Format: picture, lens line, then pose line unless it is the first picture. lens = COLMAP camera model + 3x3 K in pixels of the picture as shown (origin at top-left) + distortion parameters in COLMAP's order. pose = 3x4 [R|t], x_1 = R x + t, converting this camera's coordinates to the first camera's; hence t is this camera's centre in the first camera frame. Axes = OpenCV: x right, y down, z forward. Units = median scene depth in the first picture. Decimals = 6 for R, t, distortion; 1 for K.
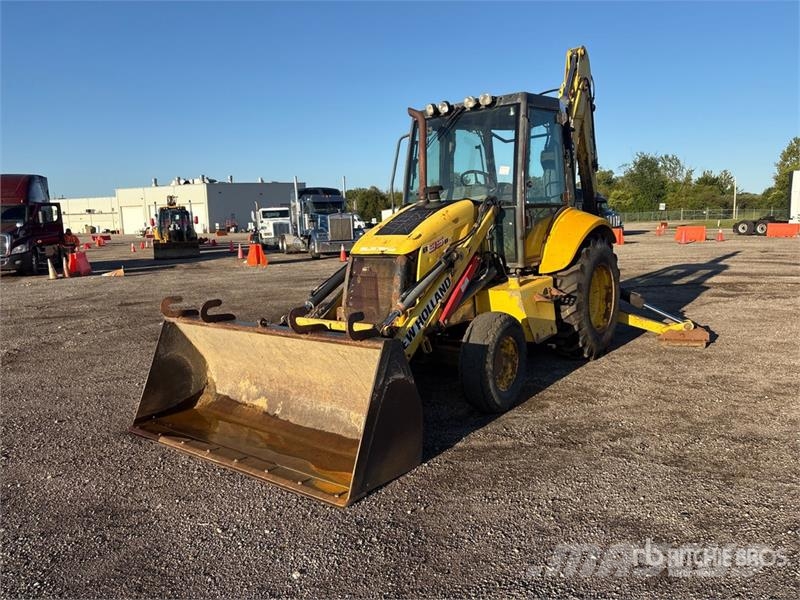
lens RADIAL K [[592.5, 0, 400.0], [0, 592.5, 300.0], [0, 0, 1]] dist [0.000225, 0.005996]
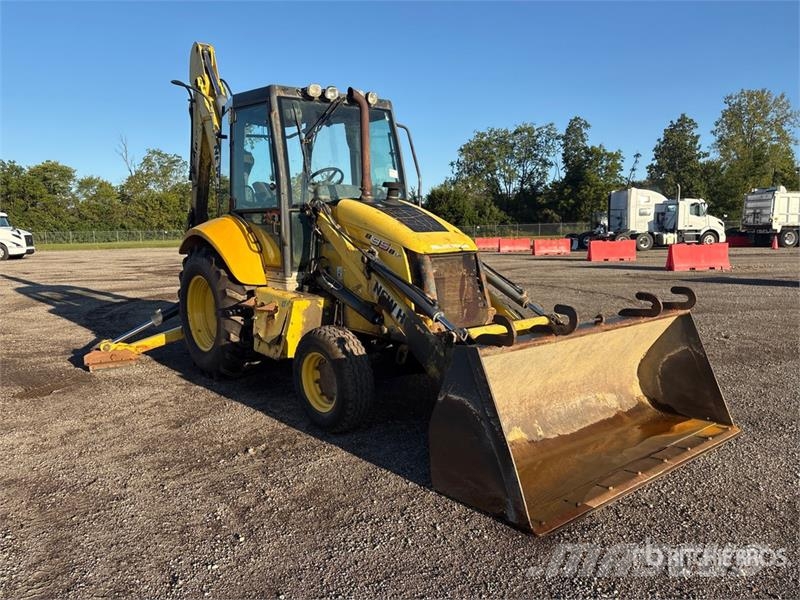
lens RADIAL K [[592.5, 0, 400.0], [0, 592.5, 300.0], [0, 0, 1]] dist [0.000225, 0.005996]
pose [[0.248618, -0.102580, 0.963154, -1.058168], [0.128730, 0.989054, 0.072109, -0.092281], [-0.960009, 0.106060, 0.259102, 0.934531]]
